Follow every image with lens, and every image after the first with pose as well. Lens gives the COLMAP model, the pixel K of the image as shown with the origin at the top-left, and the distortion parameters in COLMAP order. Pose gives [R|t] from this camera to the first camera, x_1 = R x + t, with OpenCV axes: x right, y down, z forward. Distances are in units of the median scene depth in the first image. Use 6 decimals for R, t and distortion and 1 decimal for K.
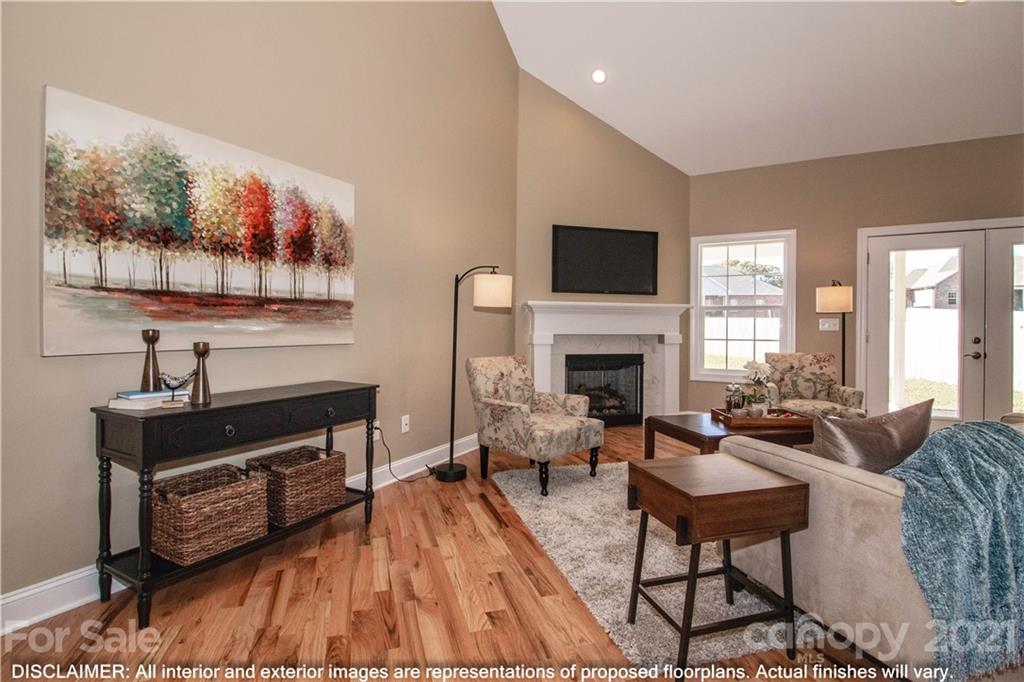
lens RADIAL K [[493.2, 0, 510.4], [0, 493.2, 330.6], [0, 0, 1]] dist [0.000568, -0.013635]
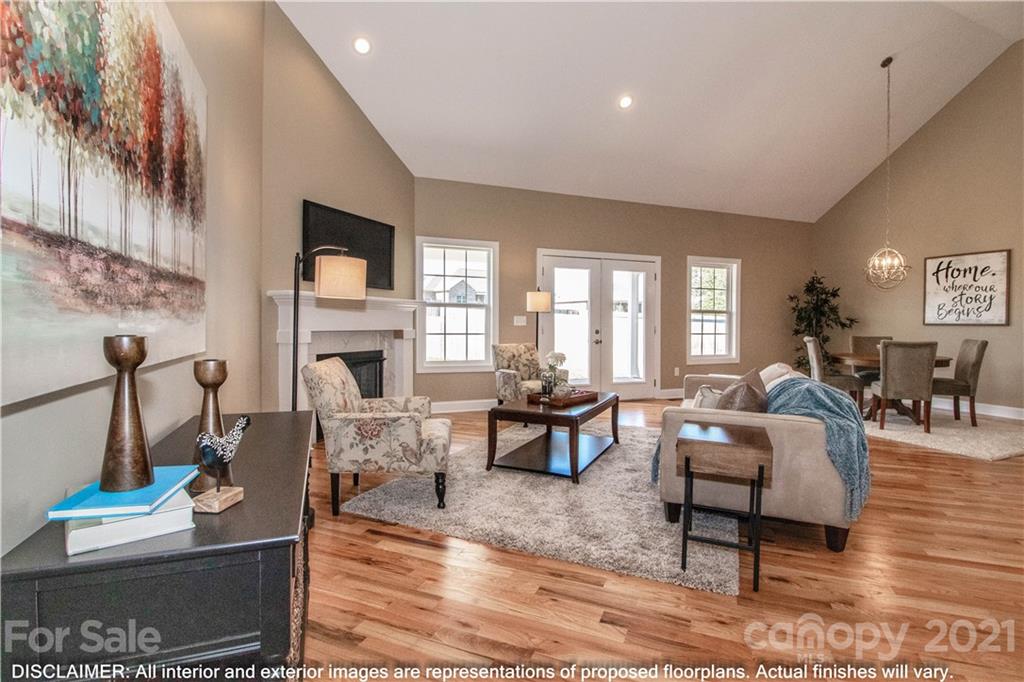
lens RADIAL K [[491.4, 0, 522.6], [0, 491.4, 330.9], [0, 0, 1]] dist [0.002148, -0.014877]
pose [[0.631418, -0.012250, 0.775346, -0.577101], [0.001454, 0.999892, 0.014613, -0.007712], [-0.775441, -0.008099, 0.631368, 0.335739]]
